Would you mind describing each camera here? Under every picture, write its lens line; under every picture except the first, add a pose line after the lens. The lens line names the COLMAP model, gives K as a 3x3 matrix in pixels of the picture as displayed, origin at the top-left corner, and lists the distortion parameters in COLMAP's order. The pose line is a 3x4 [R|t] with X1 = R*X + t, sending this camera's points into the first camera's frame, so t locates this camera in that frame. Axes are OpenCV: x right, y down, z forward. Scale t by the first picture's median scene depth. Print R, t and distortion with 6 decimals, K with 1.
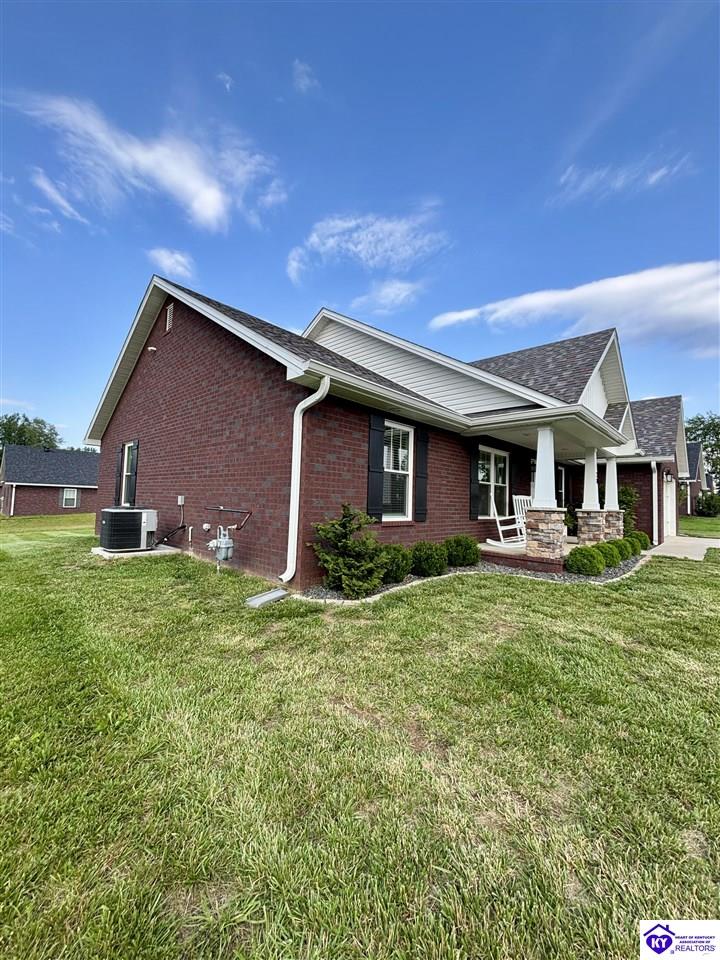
lens RADIAL K [[385.3, 0, 354.9], [0, 385.3, 480.0], [0, 0, 1]] dist [0.007608, -0.000364]
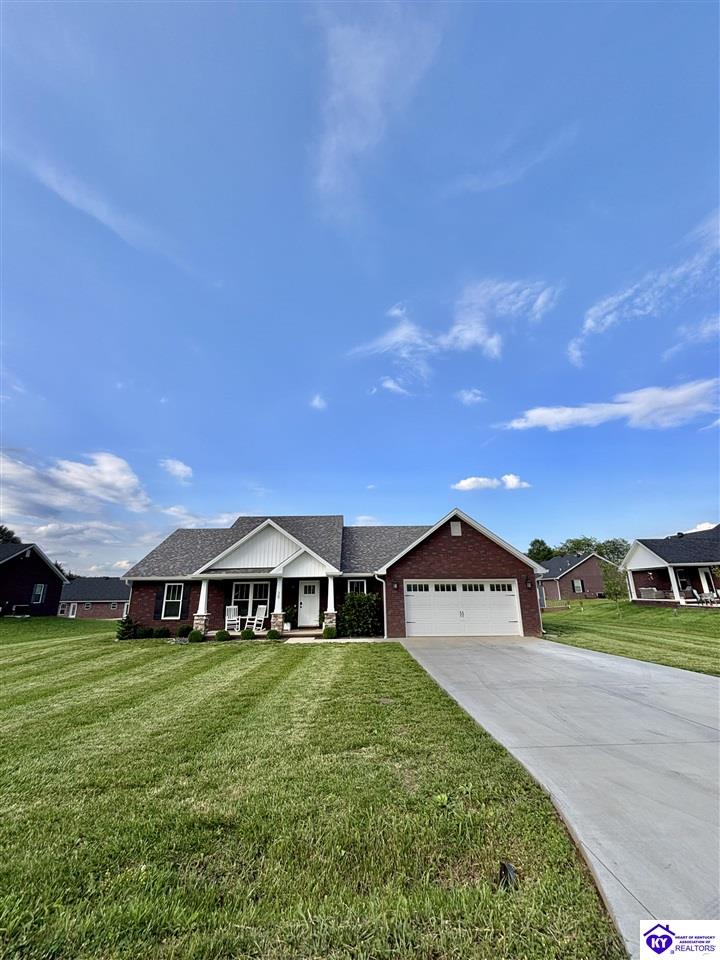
lens RADIAL K [[385.3, 0, 354.9], [0, 385.3, 480.0], [0, 0, 1]] dist [0.007608, -0.000364]
pose [[0.693195, -0.234441, -0.681556, 3.100212], [0.074083, 0.963788, -0.256174, -0.048543], [0.716933, 0.127087, 0.685460, -0.100736]]
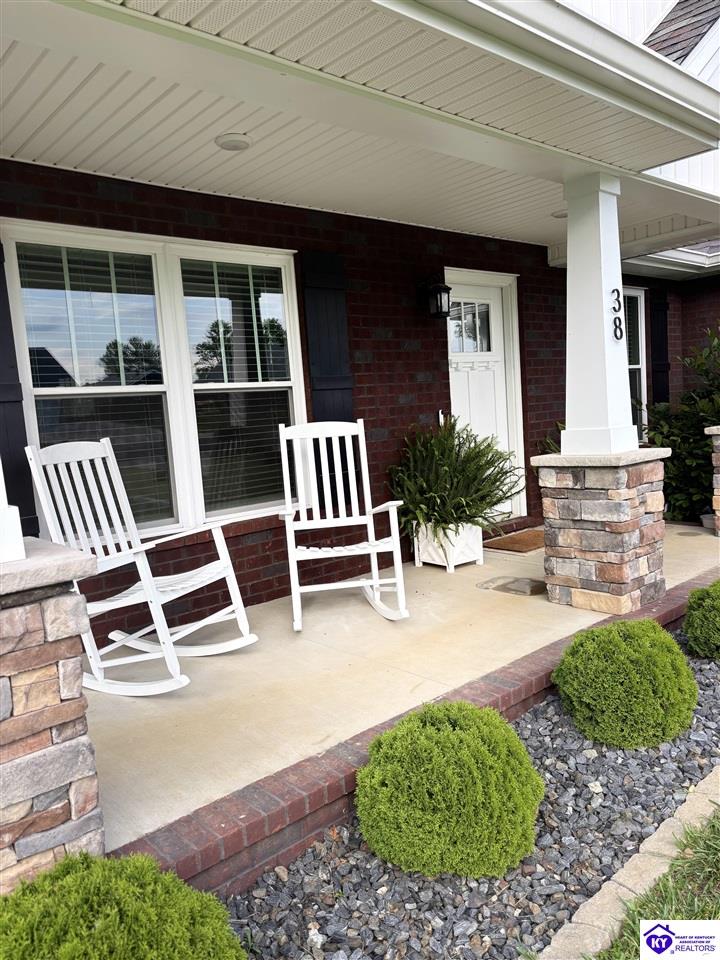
lens RADIAL K [[720.5, 0, 360.0], [0, 720.5, 480.0], [0, 0, 1]] dist [-0.002817, -0.000914]
pose [[0.991306, -0.090086, -0.095903, 0.695973], [0.103759, 0.983418, 0.148741, 0.017007], [0.080913, -0.157398, 0.984215, 0.763432]]
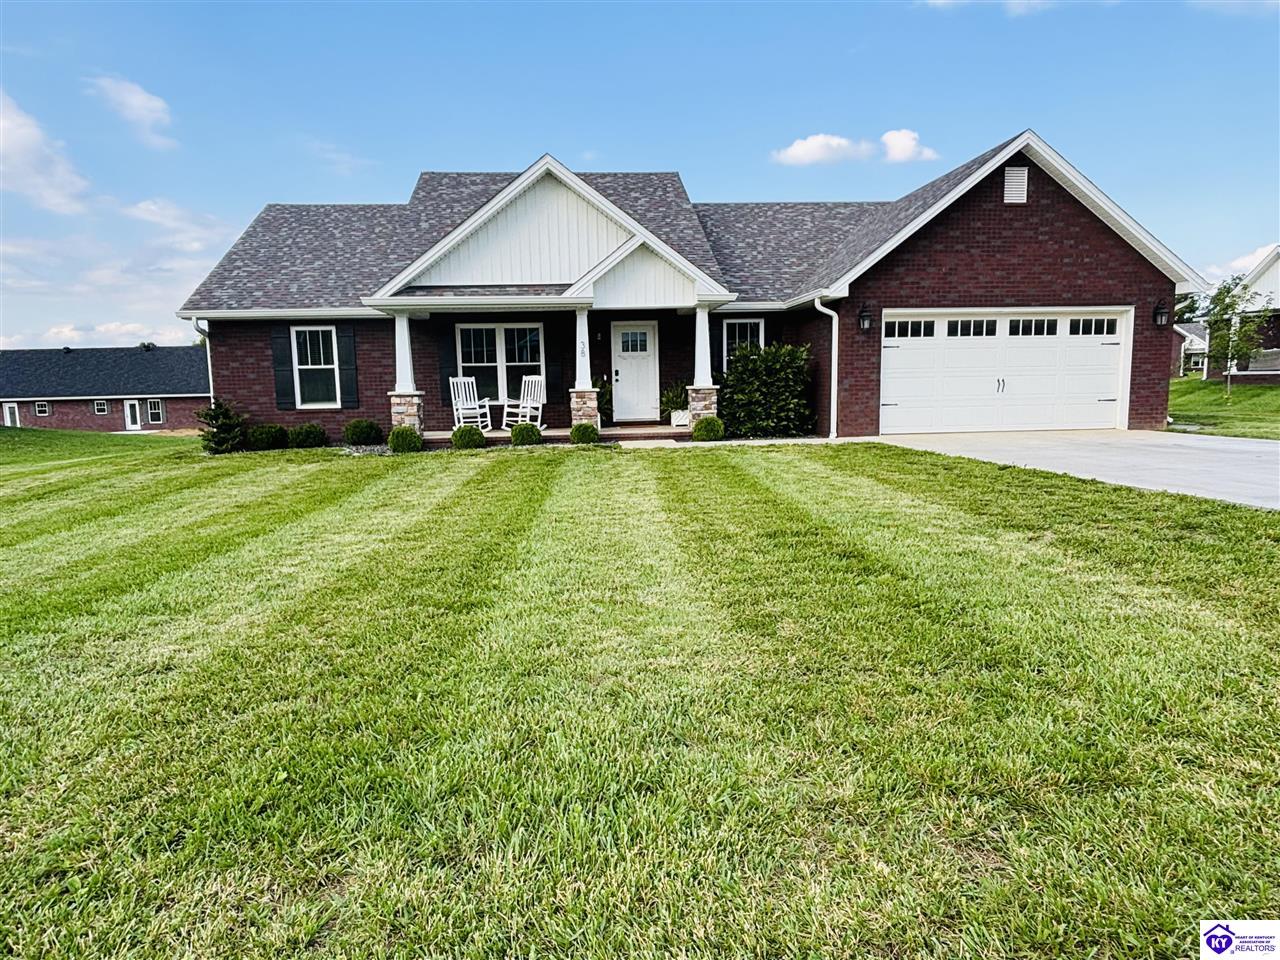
lens RADIAL K [[802.2, 0, 642.2], [0, 802.2, 487.1], [0, 0, 1]] dist [0.016091, -0.001362]
pose [[0.750166, 0.039940, -0.660043, 2.470475], [0.081199, 0.985056, 0.151893, 0.047062], [0.656246, -0.167539, 0.735712, -0.235368]]
